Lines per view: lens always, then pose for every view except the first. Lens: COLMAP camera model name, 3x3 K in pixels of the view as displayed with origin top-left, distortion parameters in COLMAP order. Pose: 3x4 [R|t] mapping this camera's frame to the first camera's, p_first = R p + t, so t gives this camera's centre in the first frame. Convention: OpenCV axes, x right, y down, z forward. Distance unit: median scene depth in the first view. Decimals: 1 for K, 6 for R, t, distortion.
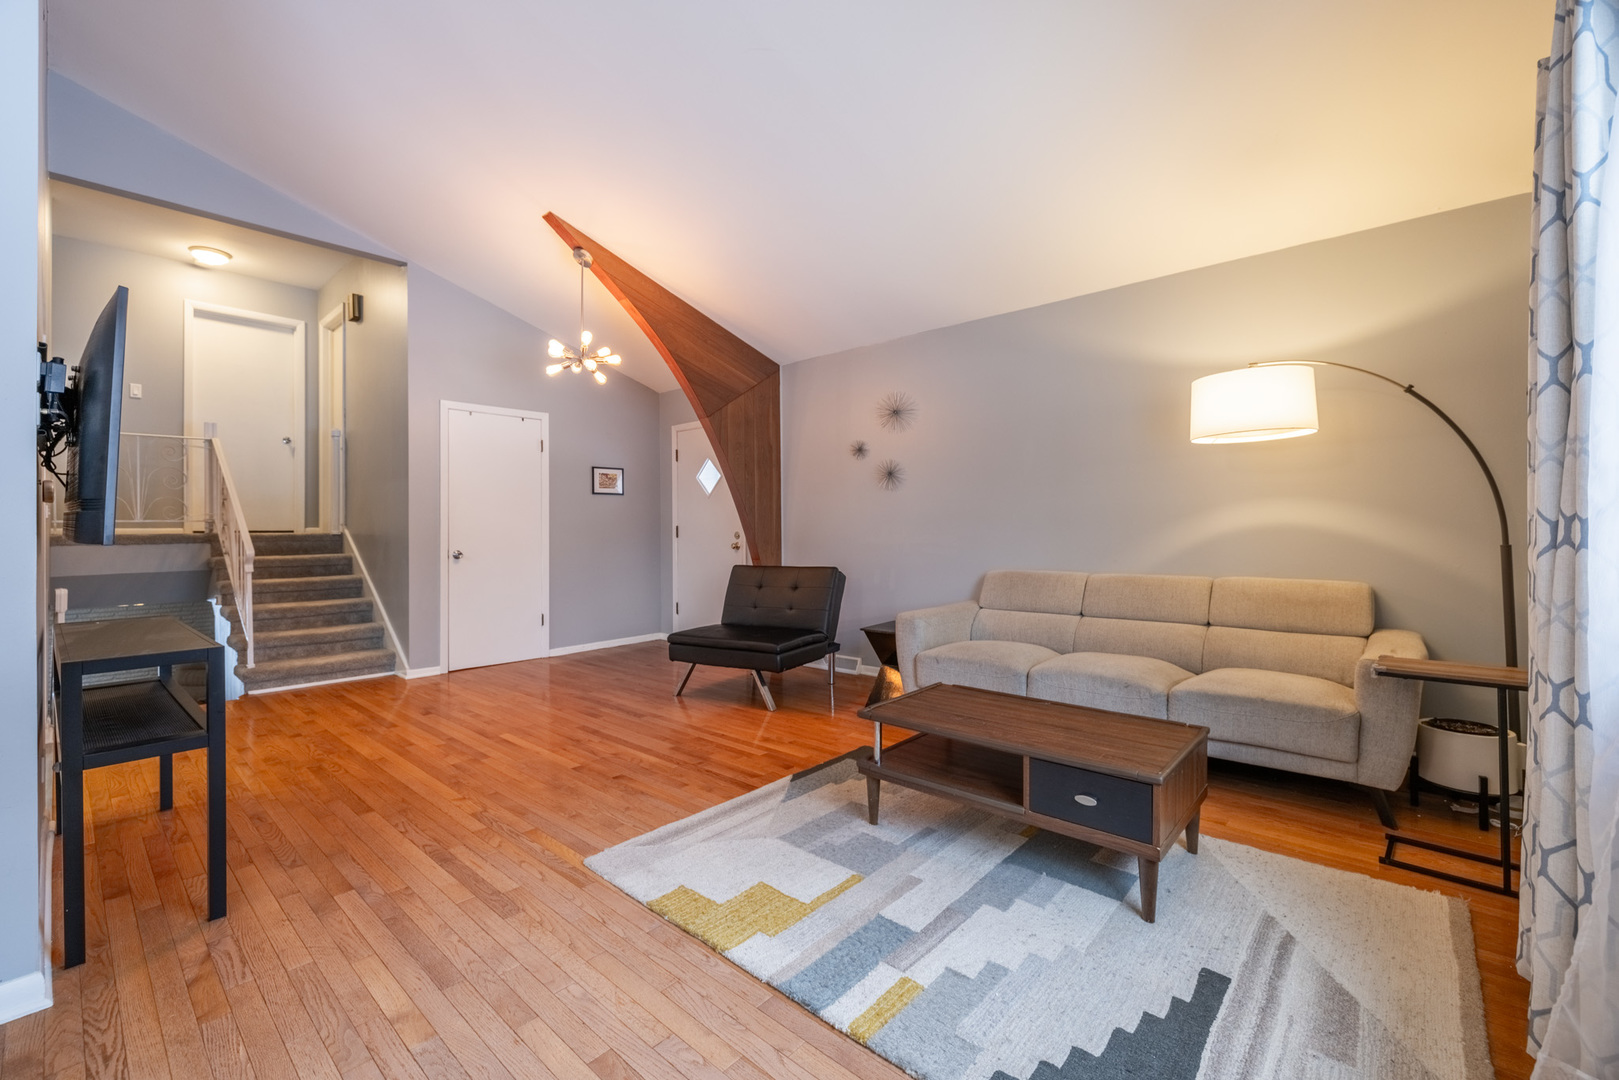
lens RADIAL K [[676.9, 0, 800.3], [0, 676.9, 528.3], [0, 0, 1]] dist [0.000397, -0.000515]
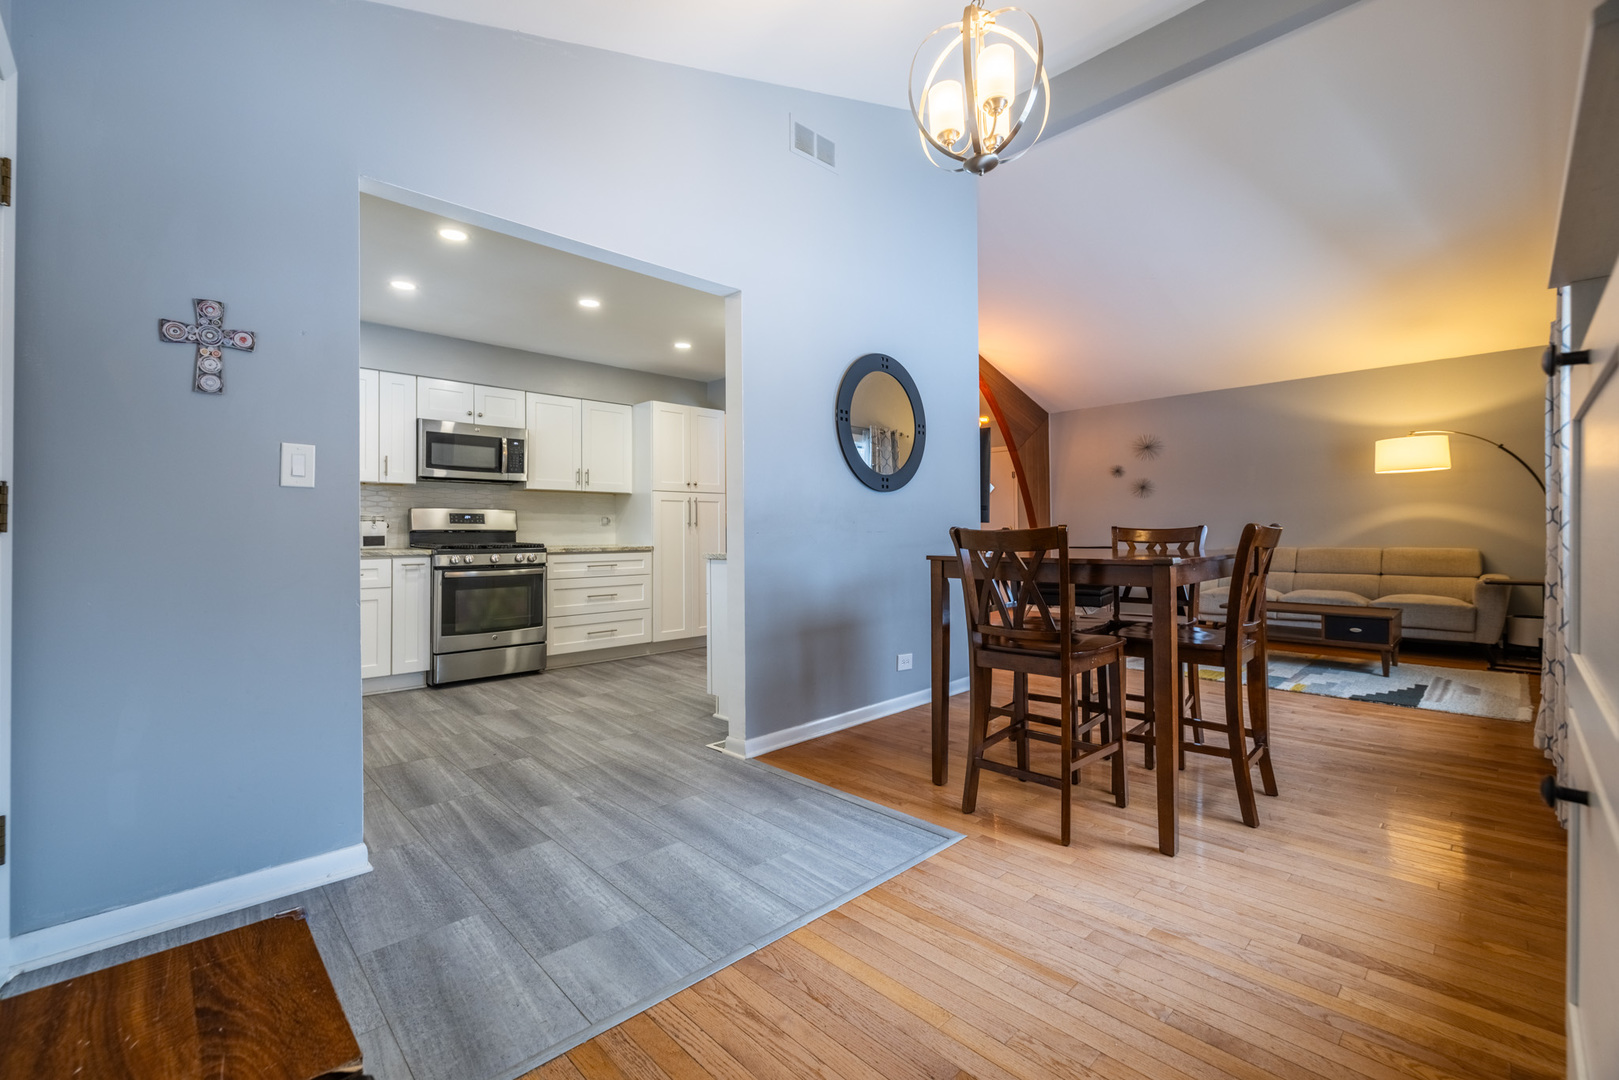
lens RADIAL K [[683.5, 0, 799.8], [0, 683.5, 525.1], [0, 0, 1]] dist [-0.000069, 0.000188]
pose [[0.997310, -0.001301, -0.073283, -0.814177], [0.000622, 0.999957, -0.009282, 0.030860], [0.073292, 0.009211, 0.997268, -0.931499]]
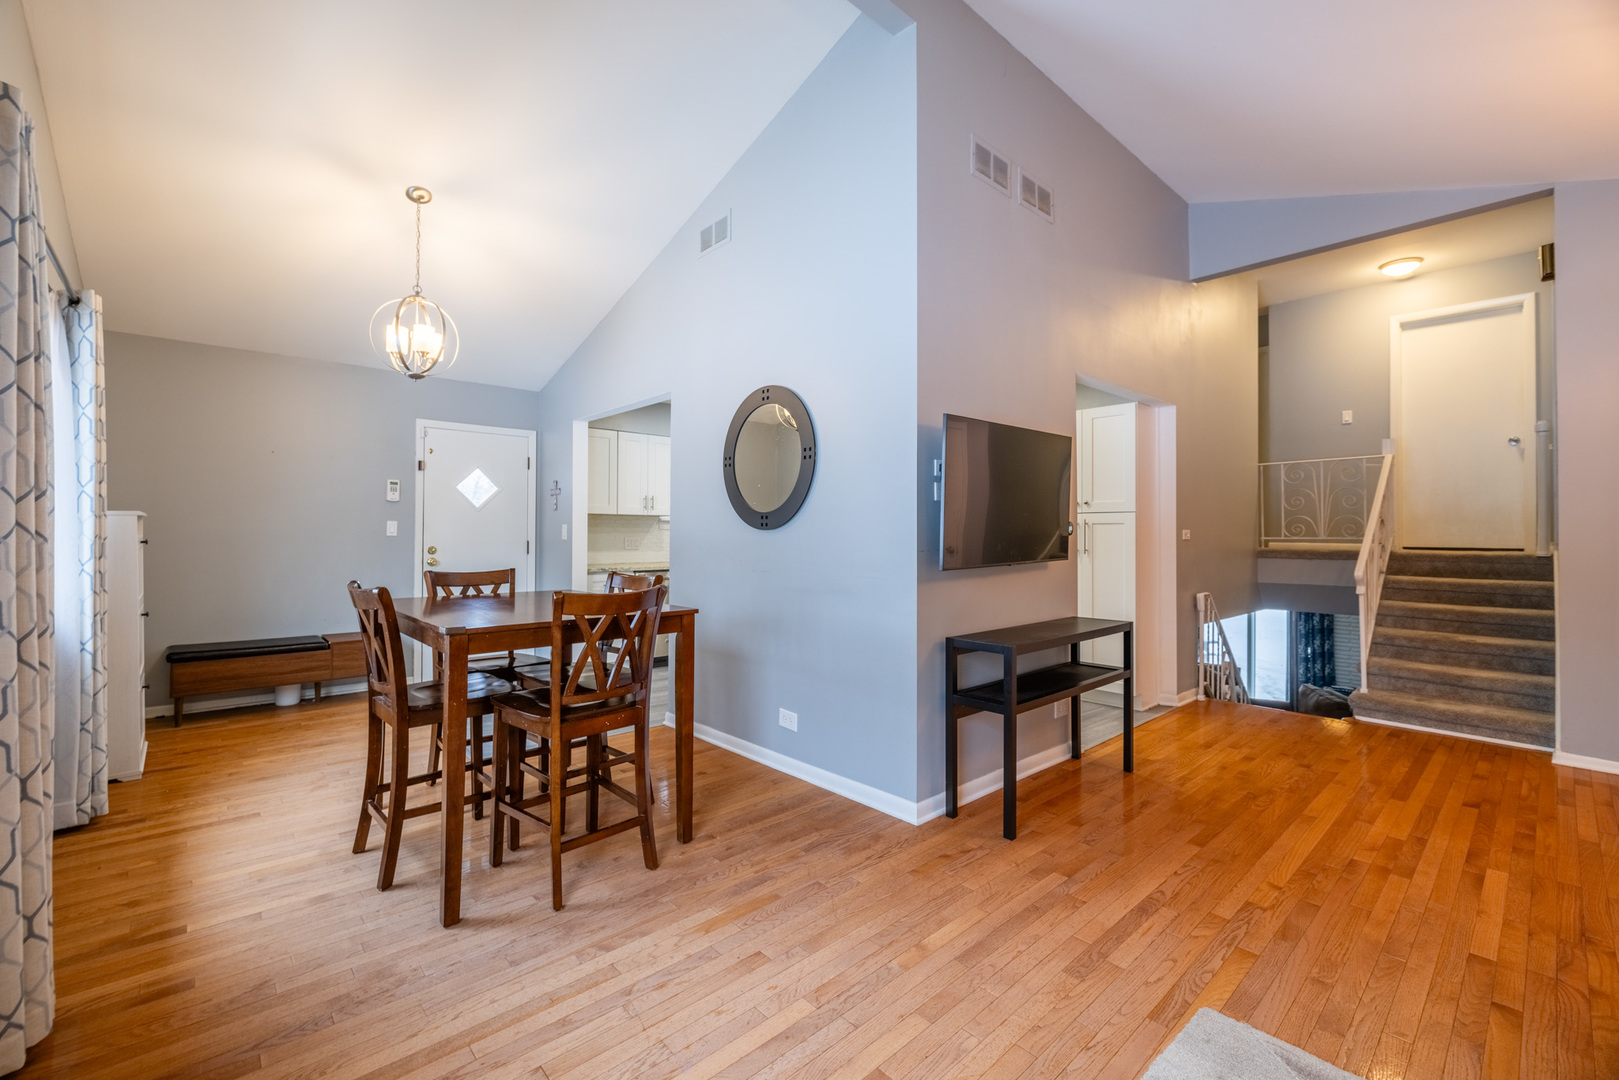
lens RADIAL K [[676.9, 0, 800.3], [0, 676.9, 528.3], [0, 0, 1]] dist [0.000397, -0.000515]
pose [[-0.104958, 0.000374, -0.994477, 0.345890], [-0.002595, 0.999996, 0.000650, -0.040927], [0.994473, 0.002649, -0.104957, 0.425258]]
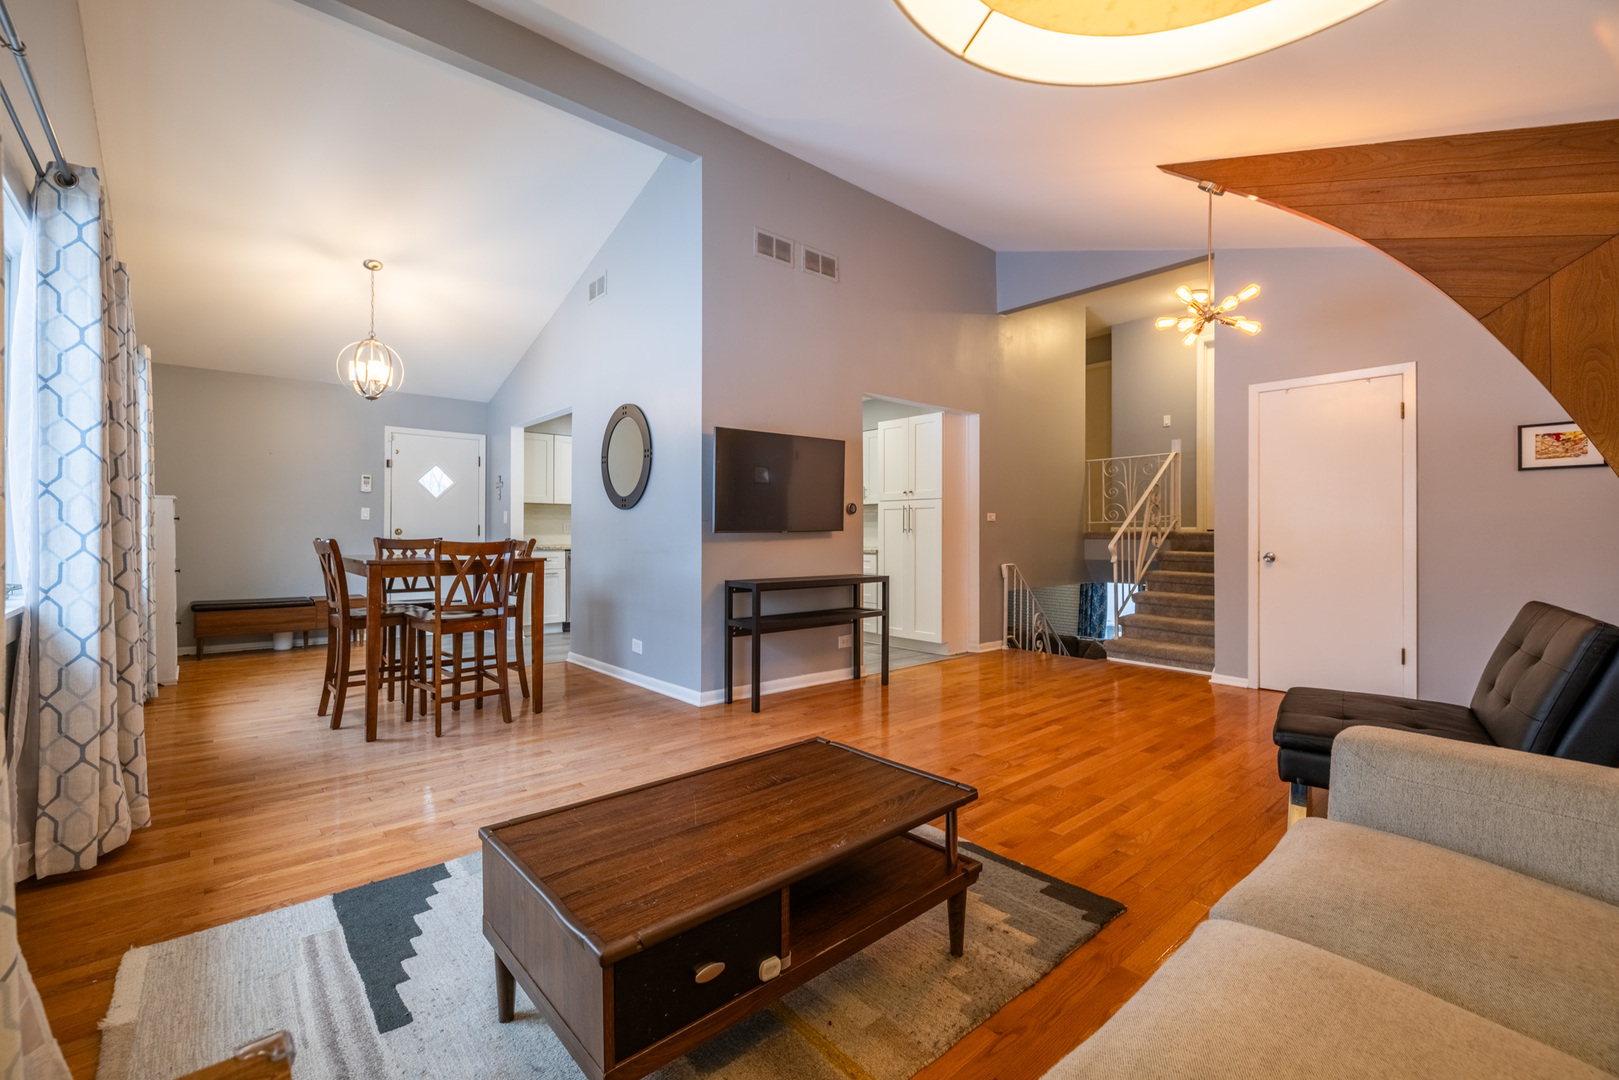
lens RADIAL K [[689.7, 0, 801.1], [0, 689.7, 531.3], [0, 0, 1]] dist [-0.000683, -0.000130]
pose [[-0.120208, 0.005781, -0.992732, 0.734713], [-0.001407, 0.999981, 0.005993, 0.001482], [0.992748, 0.002118, -0.120197, 0.830936]]
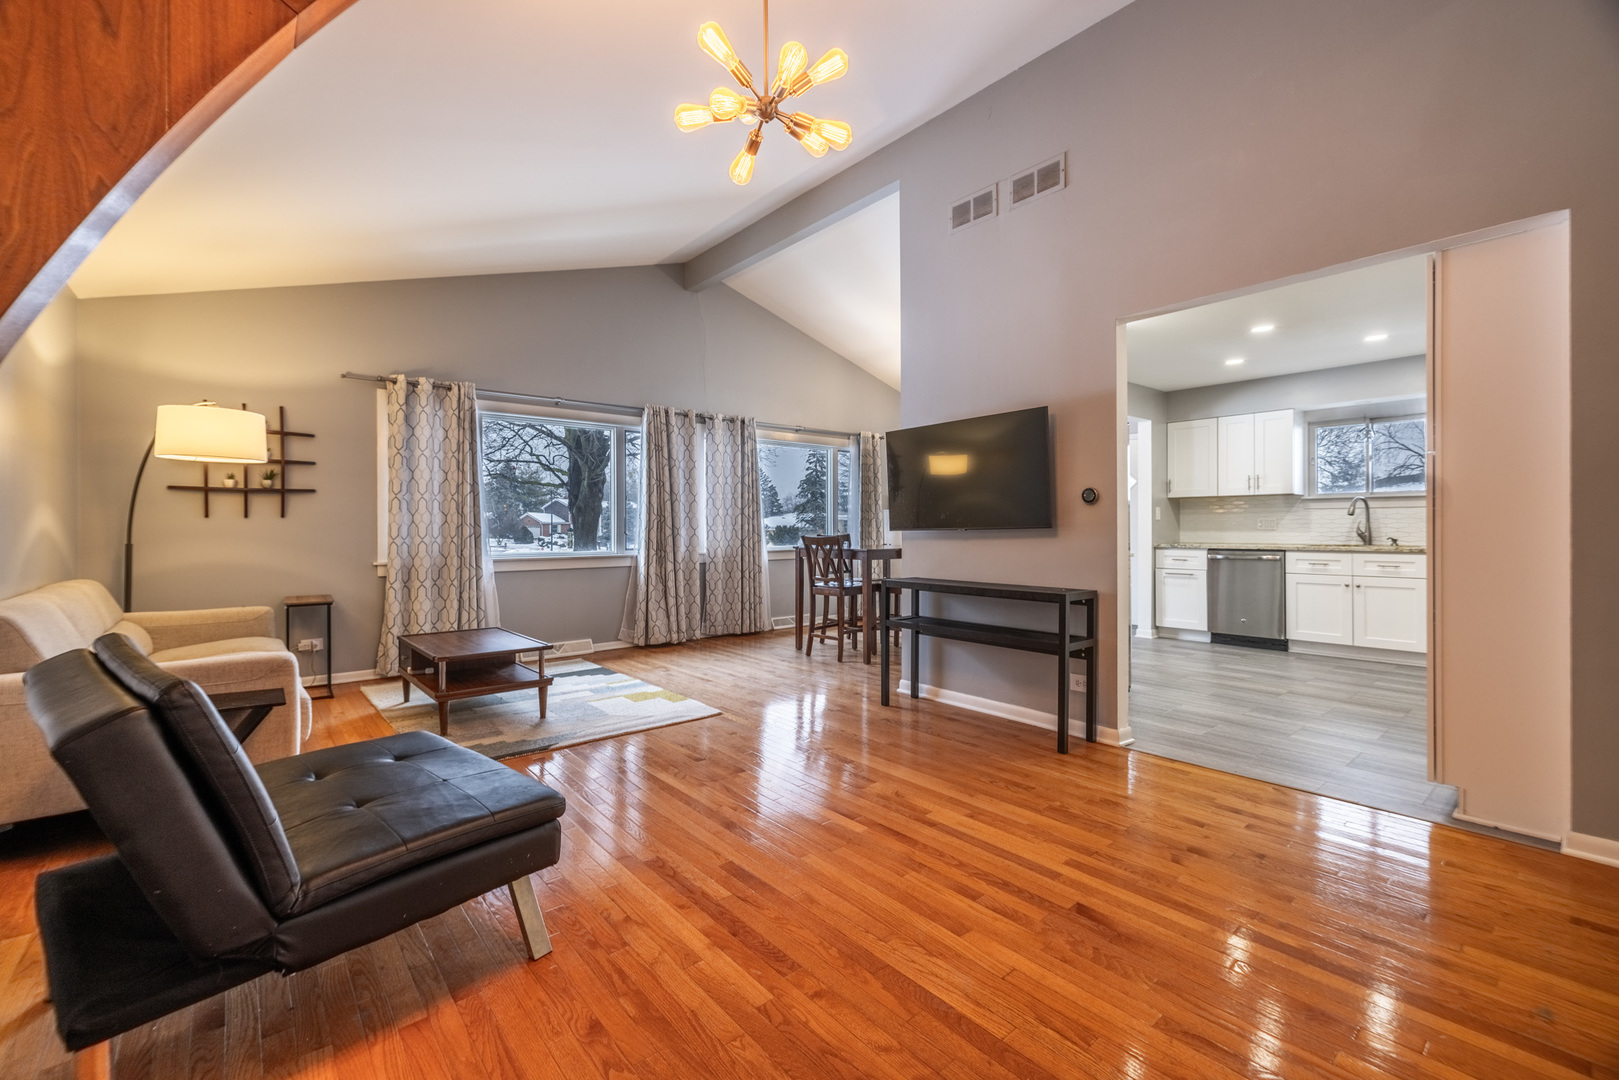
lens RADIAL K [[676.9, 0, 800.3], [0, 676.9, 528.3], [0, 0, 1]] dist [0.000397, -0.000515]
pose [[-0.991493, 0.008827, 0.129862, -0.525863], [0.009201, 0.999955, 0.002279, 0.003923], [-0.129836, 0.003455, -0.991529, 1.885717]]
